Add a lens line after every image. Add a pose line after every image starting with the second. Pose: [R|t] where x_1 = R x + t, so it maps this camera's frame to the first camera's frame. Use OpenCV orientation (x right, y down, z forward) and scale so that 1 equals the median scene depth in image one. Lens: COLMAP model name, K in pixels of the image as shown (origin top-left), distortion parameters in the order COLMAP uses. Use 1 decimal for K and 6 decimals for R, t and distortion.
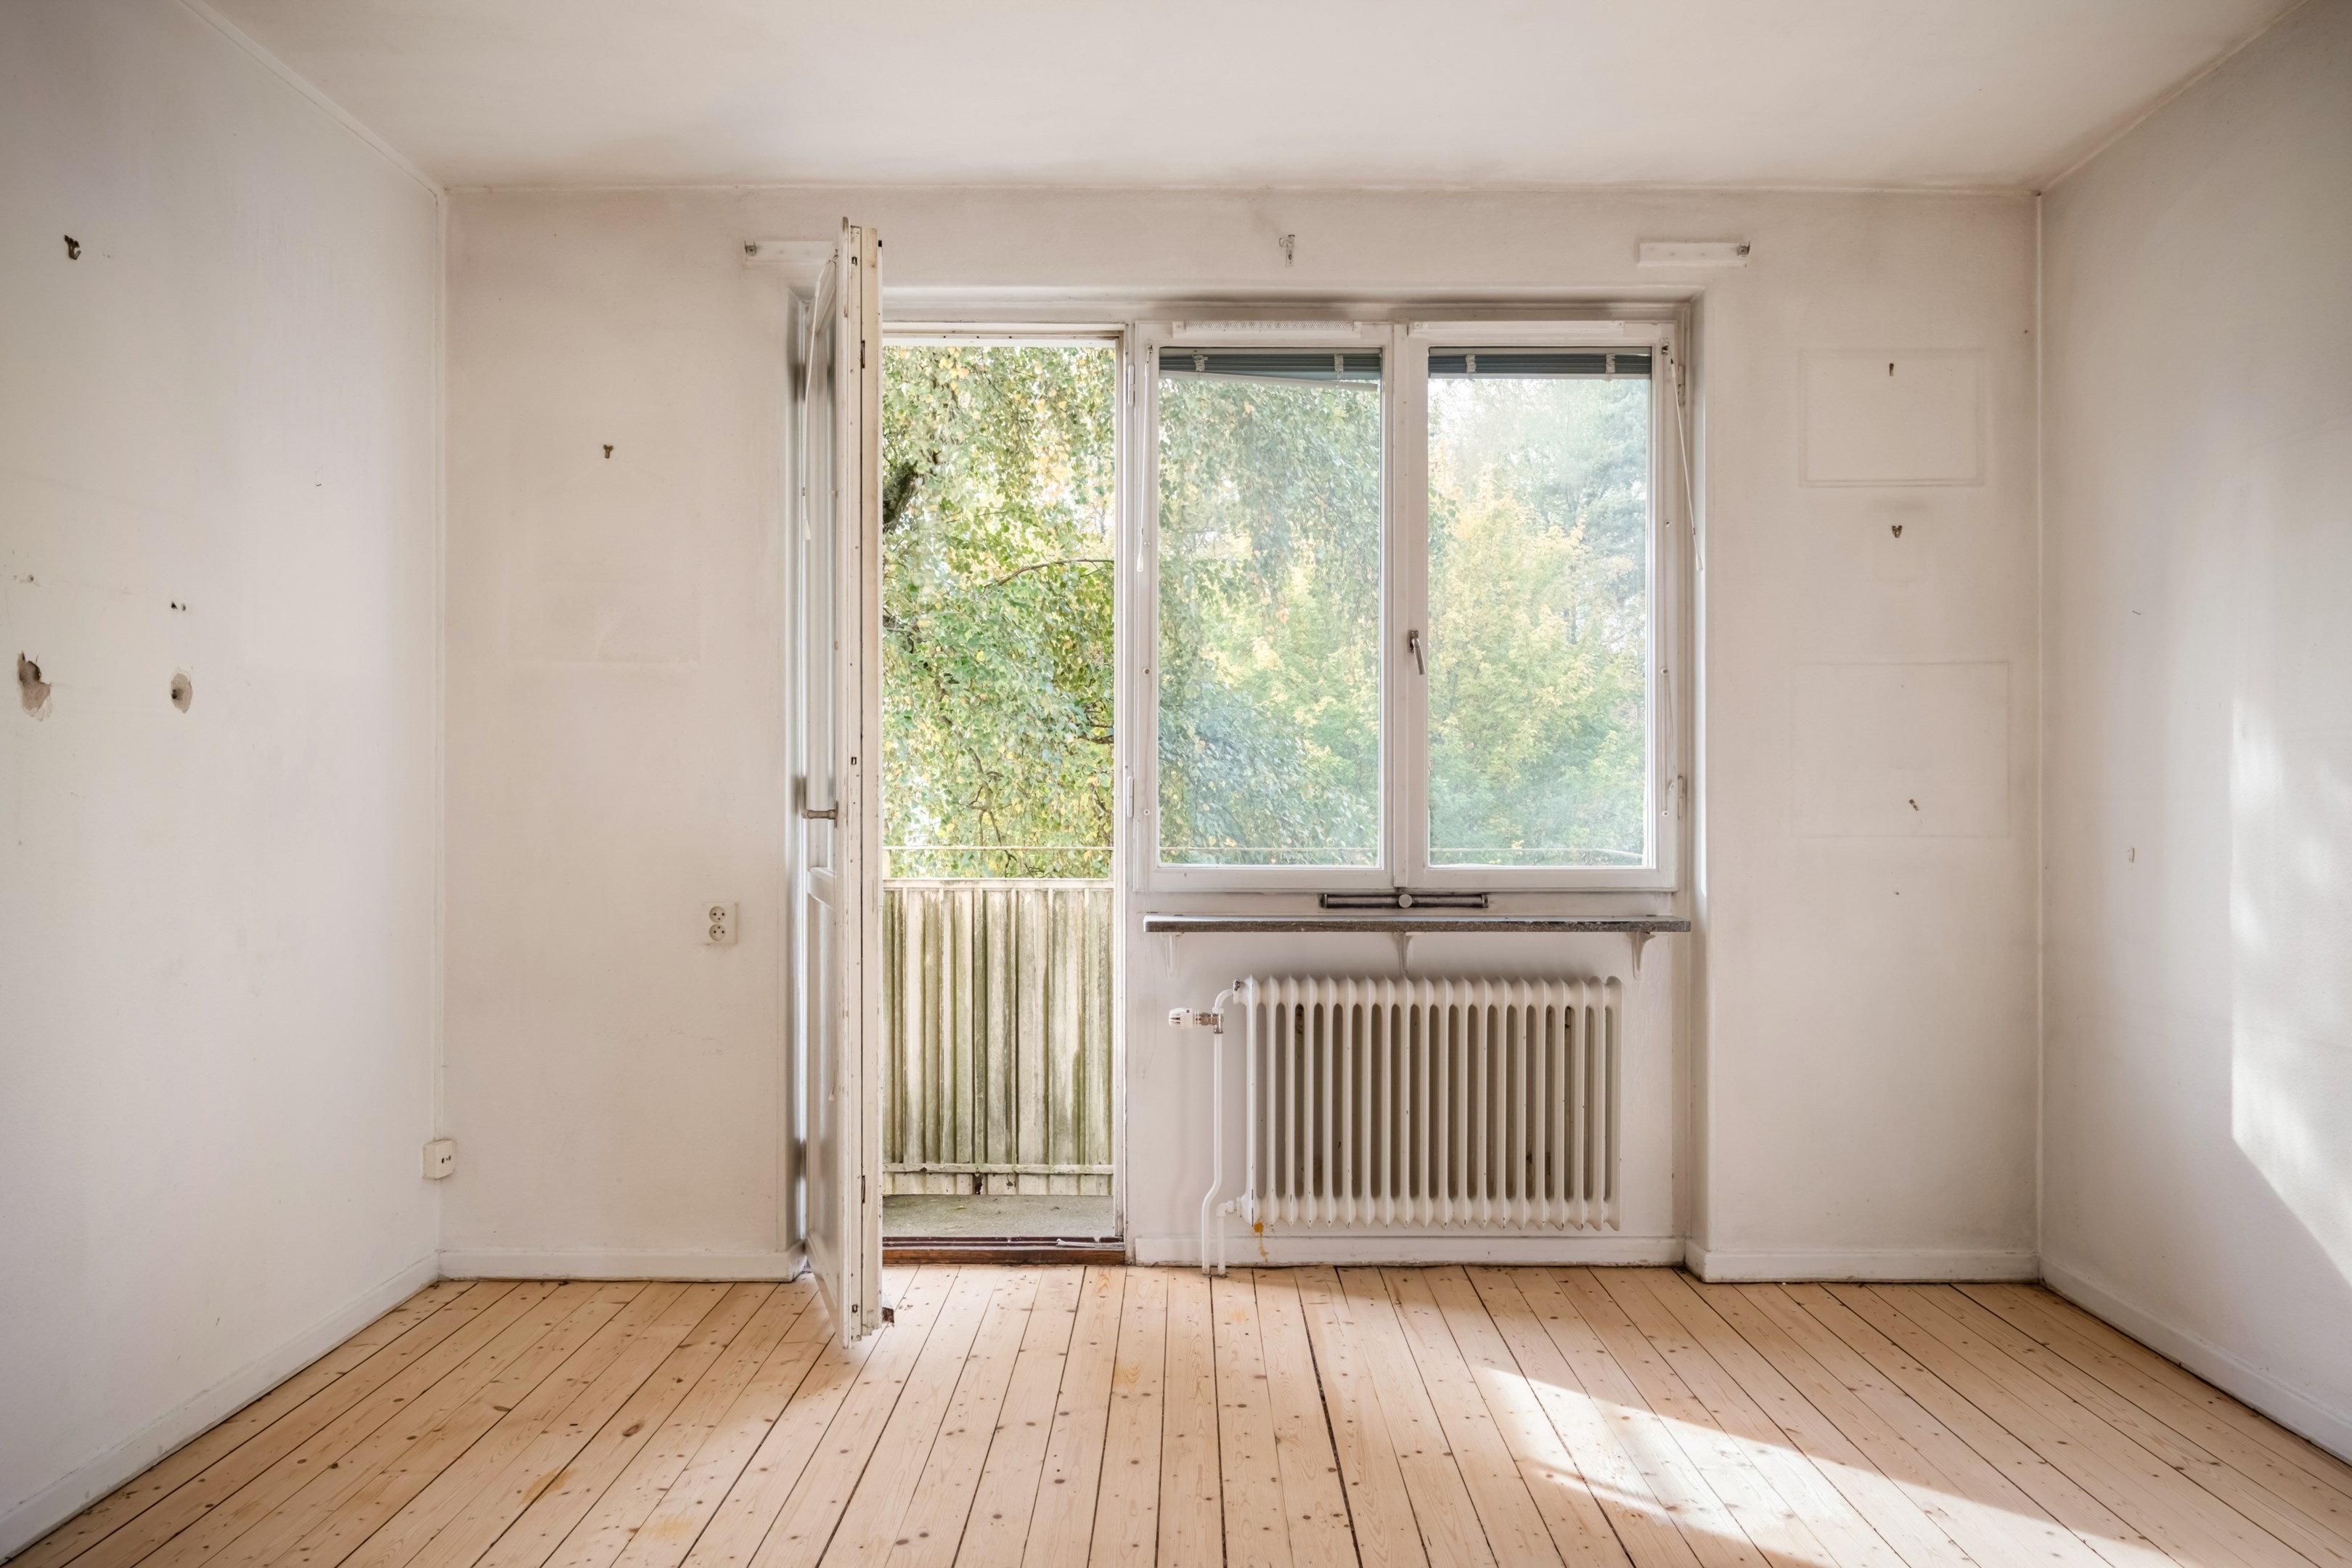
lens RADIAL K [[1692.9, 0, 1174.5], [0, 1692.9, 817.7], [0, 0, 1]] dist [-0.000782, 0.001325]
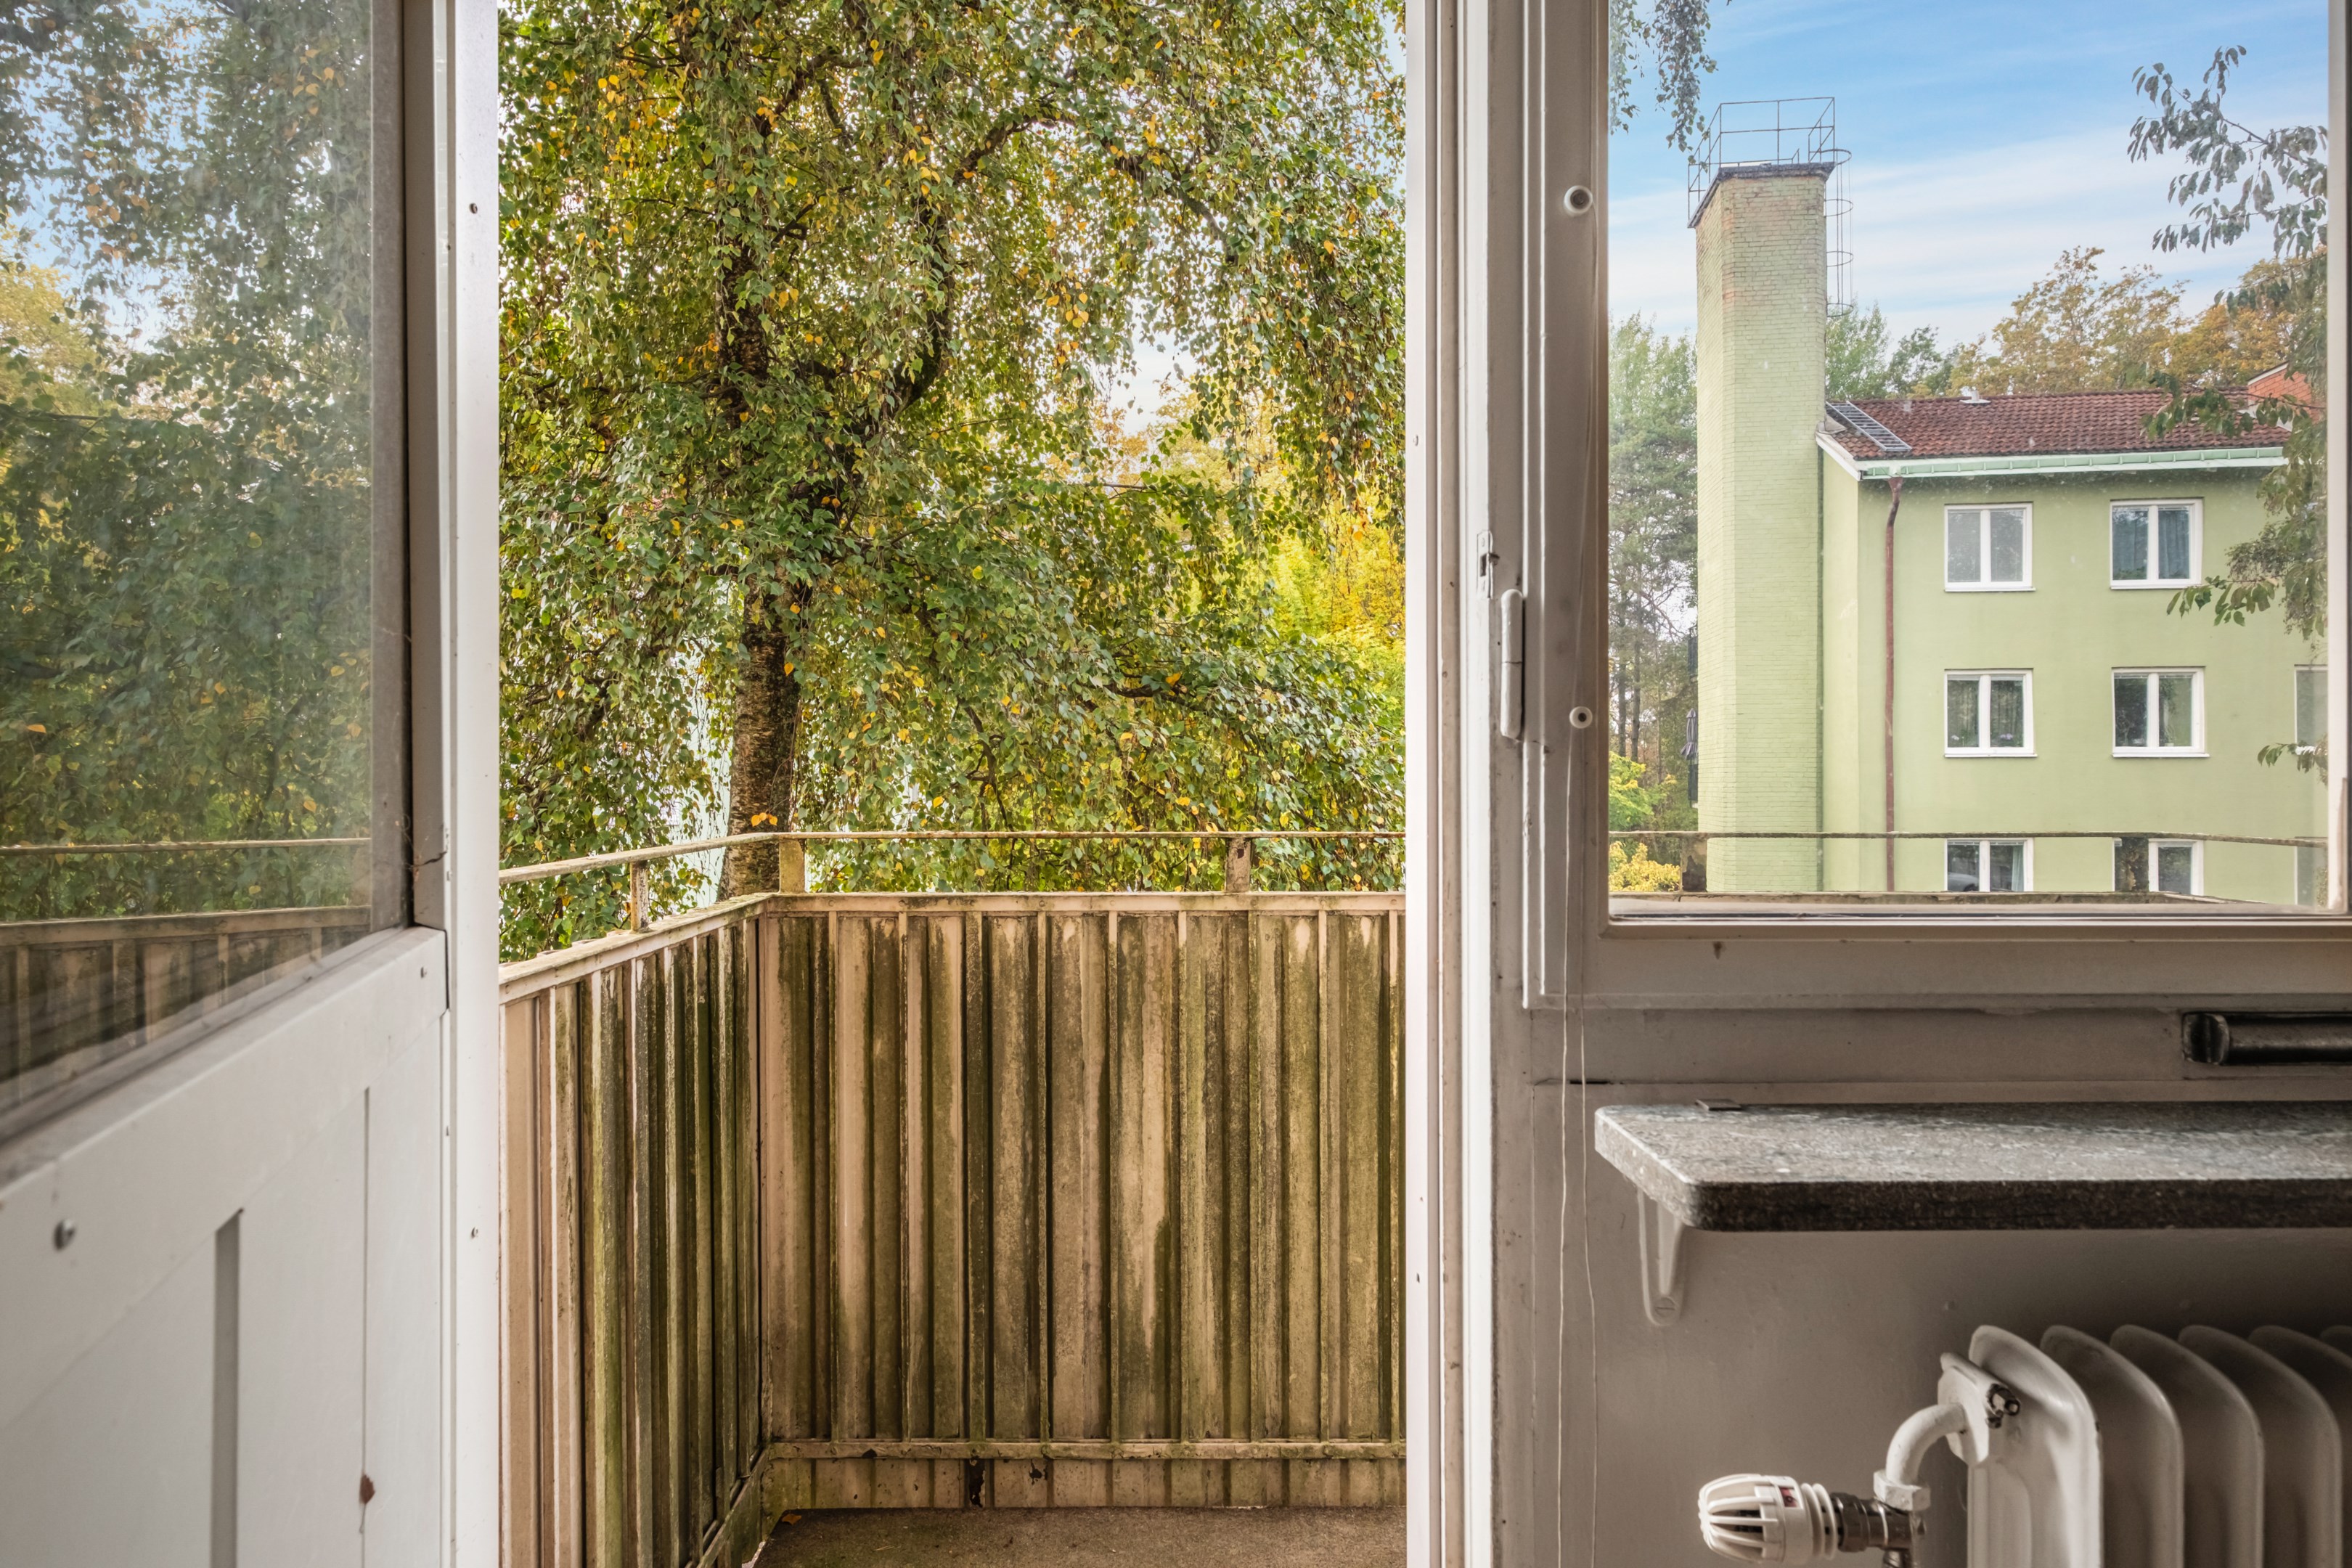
lens RADIAL K [[1417.7, 0, 1175.9], [0, 1417.7, 807.3], [0, 0, 1]] dist [0.002293, -0.000216]
pose [[0.999750, -0.001466, 0.022325, -0.063389], [0.001325, 0.999979, 0.006343, 0.006743], [-0.022334, -0.006312, 0.999731, 0.561034]]
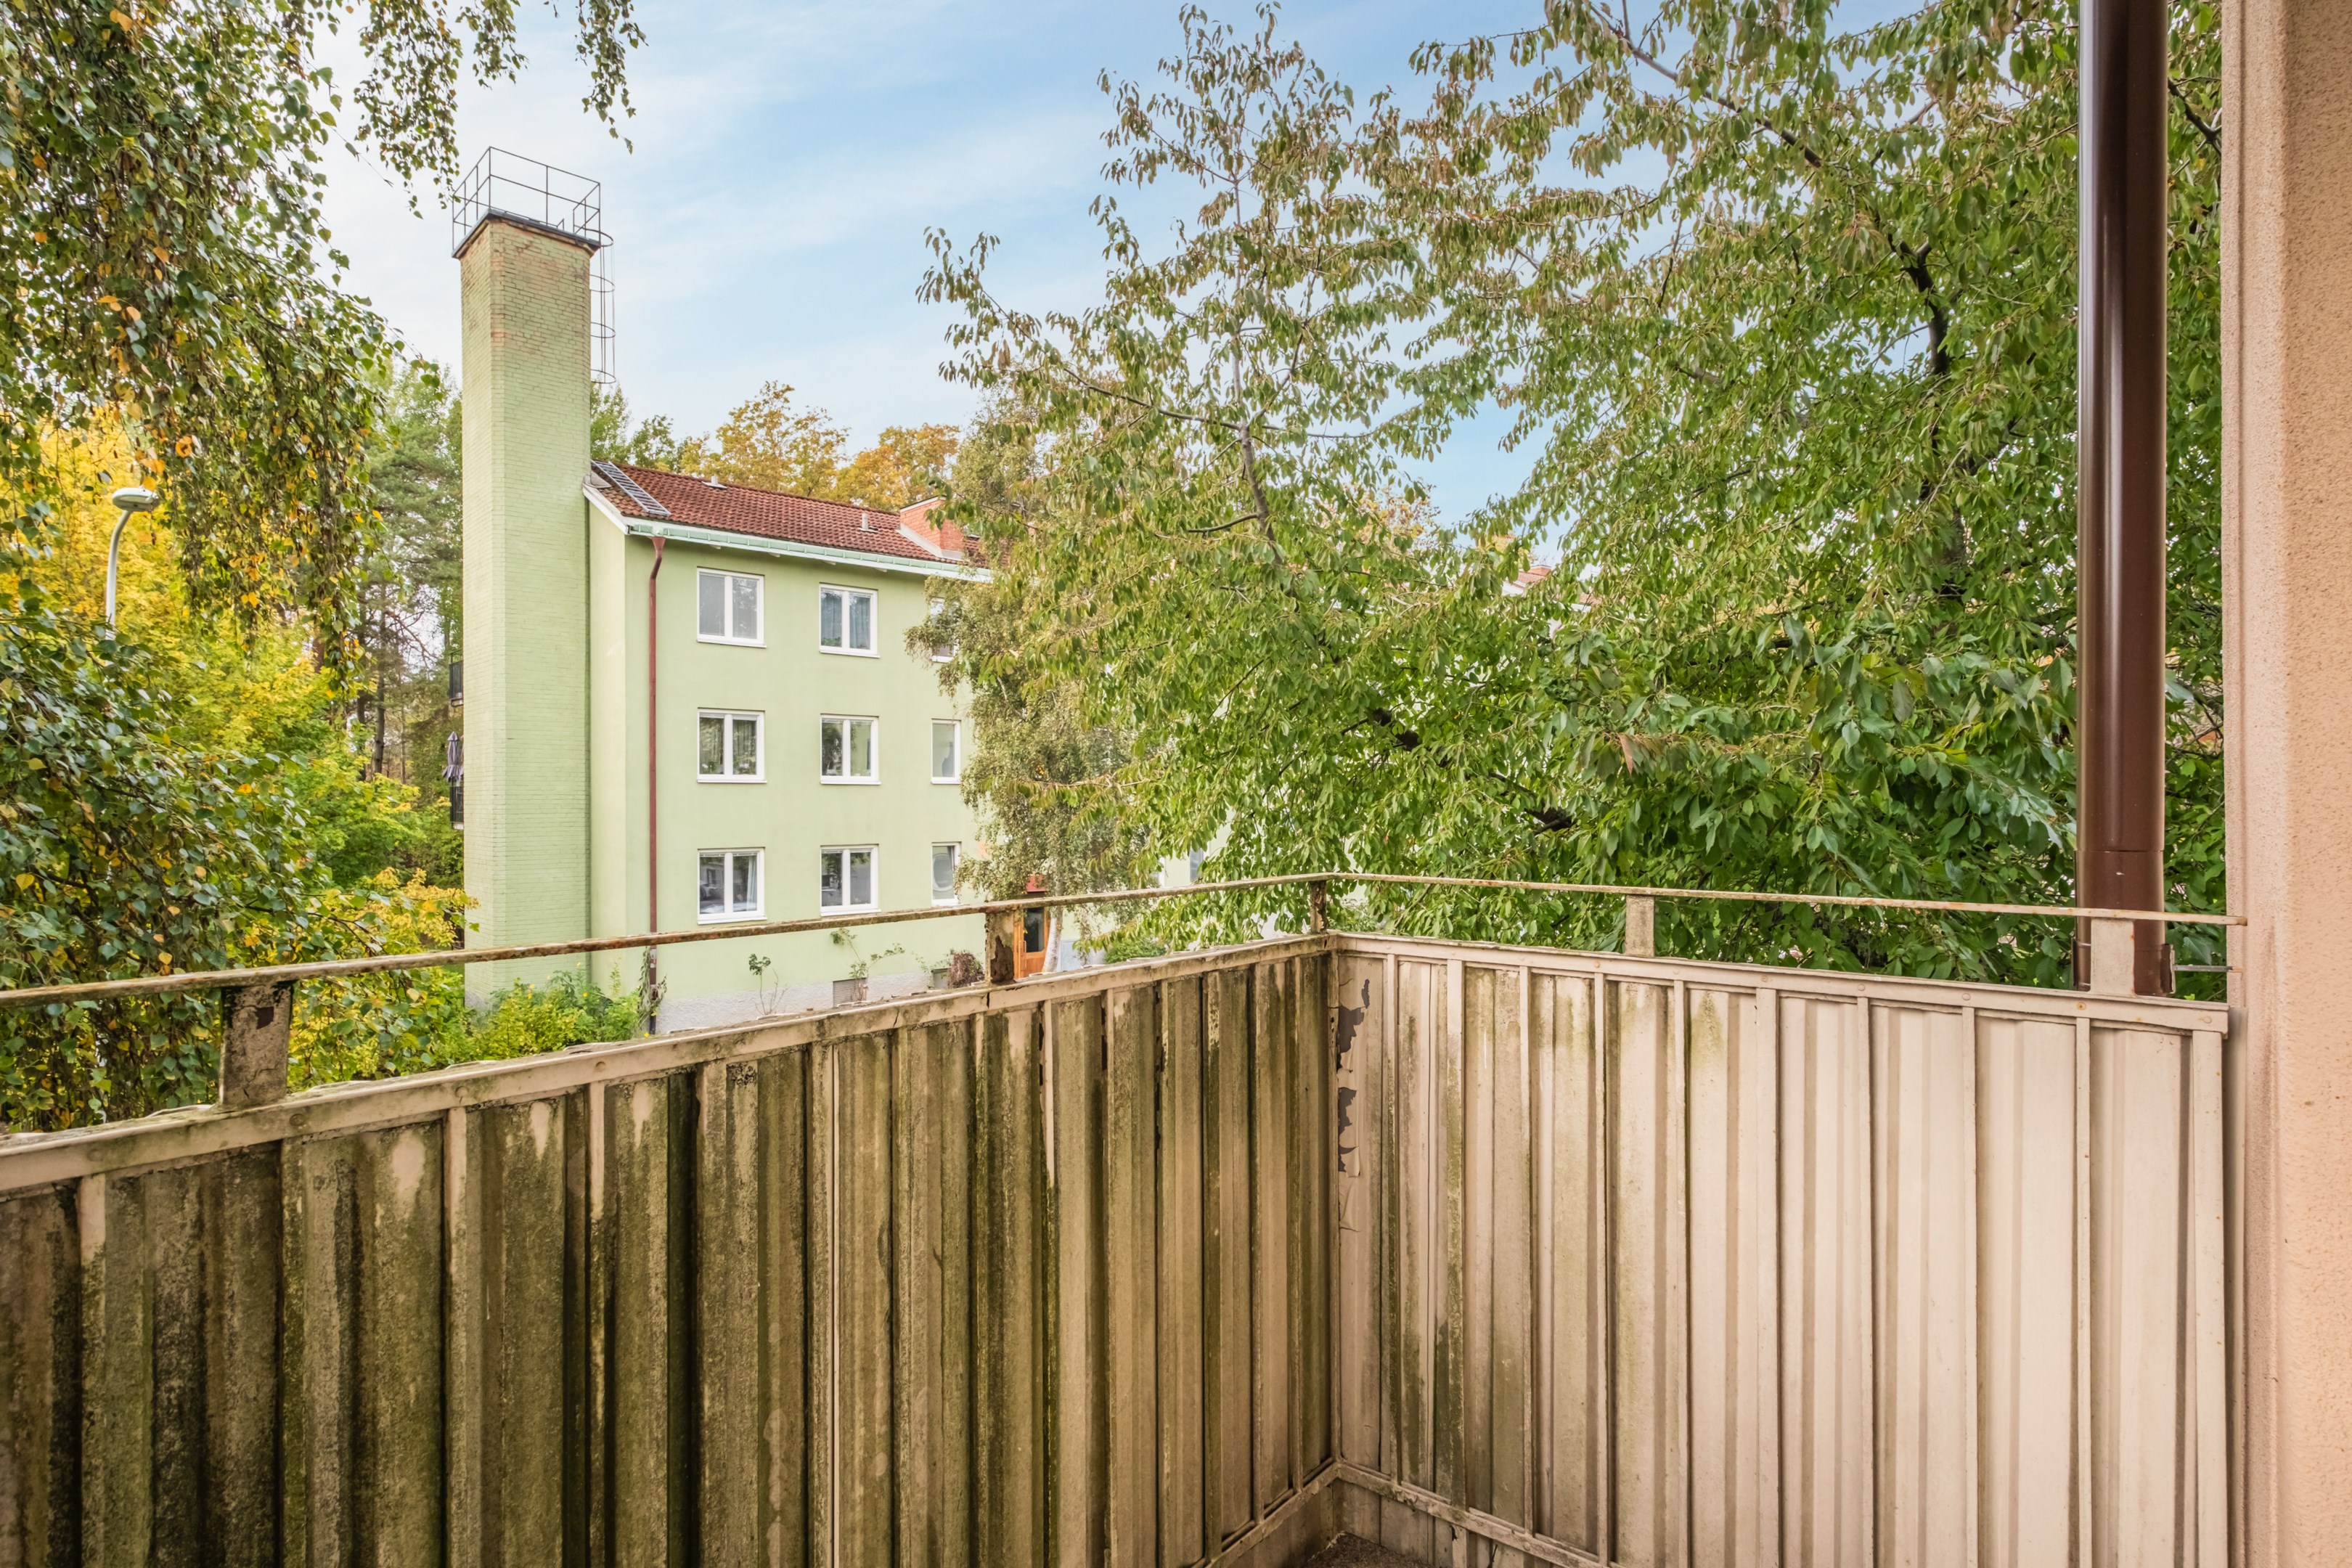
lens RADIAL K [[1233.3, 0, 1154.5], [0, 1233.3, 803.9], [0, 0, 1]] dist [0.013513, -0.000676]
pose [[0.615909, -0.005084, 0.787801, -0.093410], [0.012189, 0.999921, -0.003077, -0.003921], [-0.787723, 0.011497, 0.615922, 0.791401]]
